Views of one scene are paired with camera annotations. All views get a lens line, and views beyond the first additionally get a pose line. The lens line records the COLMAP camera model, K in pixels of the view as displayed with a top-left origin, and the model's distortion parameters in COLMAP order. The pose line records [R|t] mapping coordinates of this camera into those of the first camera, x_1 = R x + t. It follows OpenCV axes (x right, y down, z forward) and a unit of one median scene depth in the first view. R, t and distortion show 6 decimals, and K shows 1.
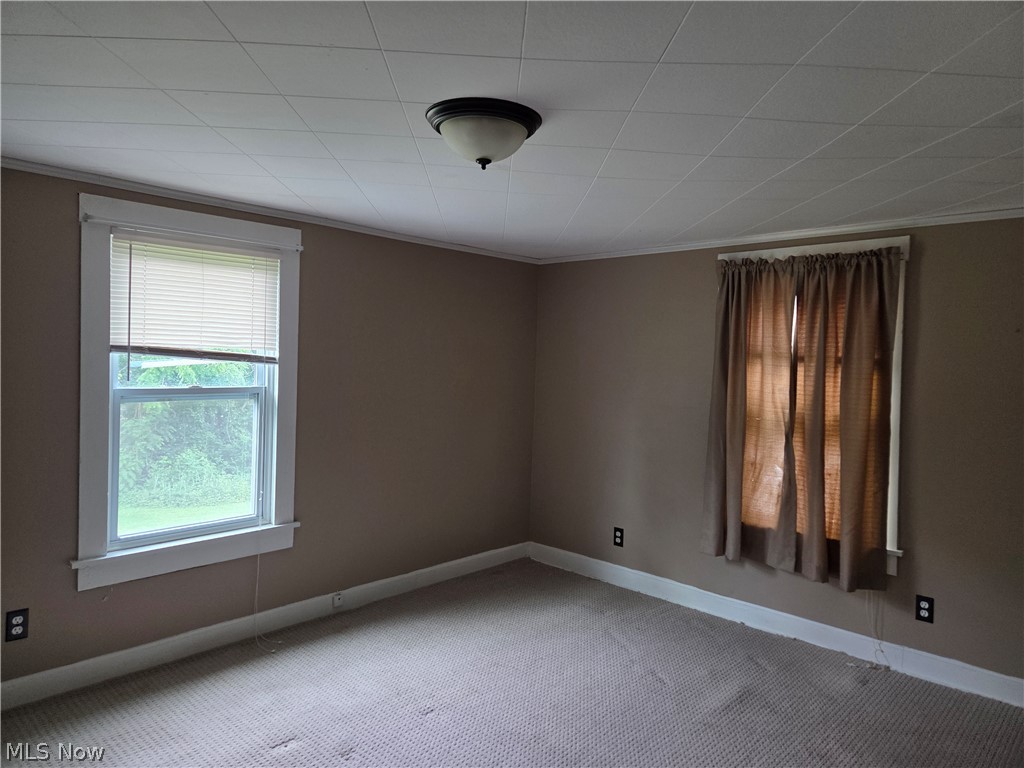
lens RADIAL K [[676.3, 0, 517.1], [0, 676.3, 374.6], [0, 0, 1]] dist [0.065085, -0.051962]
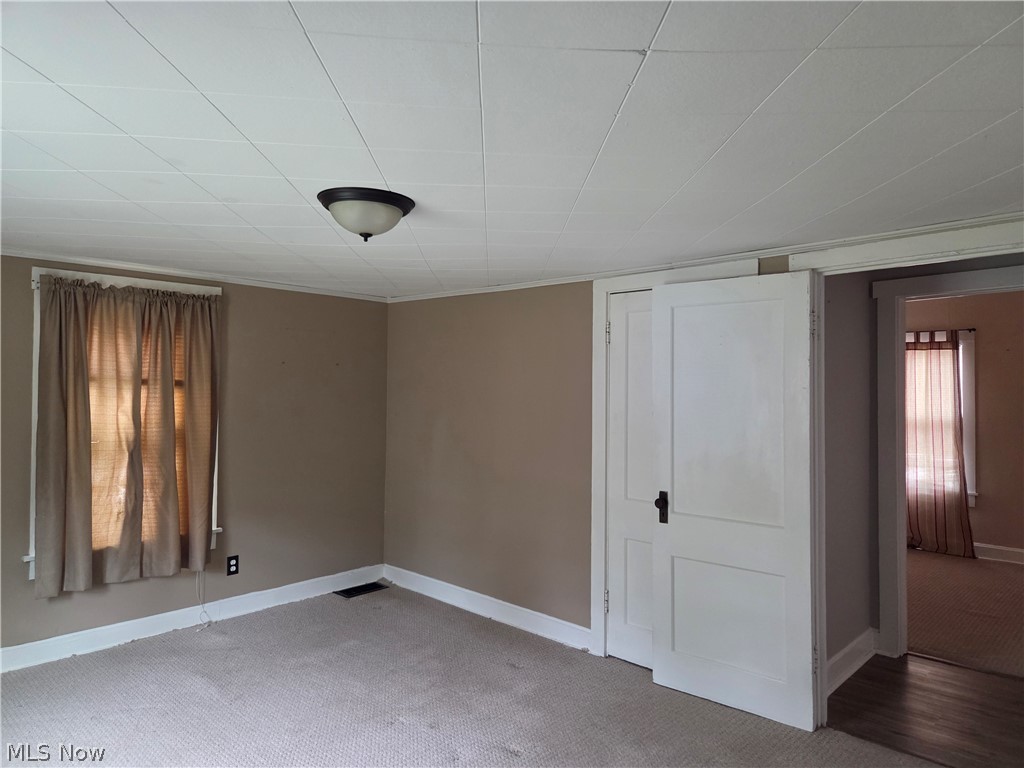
lens RADIAL K [[688.7, 0, 518.2], [0, 688.7, 380.9], [0, 0, 1]] dist [0.054816, -0.051449]
pose [[-0.007635, -0.020738, 0.999756, -0.742030], [0.011127, 0.999721, 0.020822, -0.043457], [-0.999909, 0.011284, -0.007402, 0.425371]]
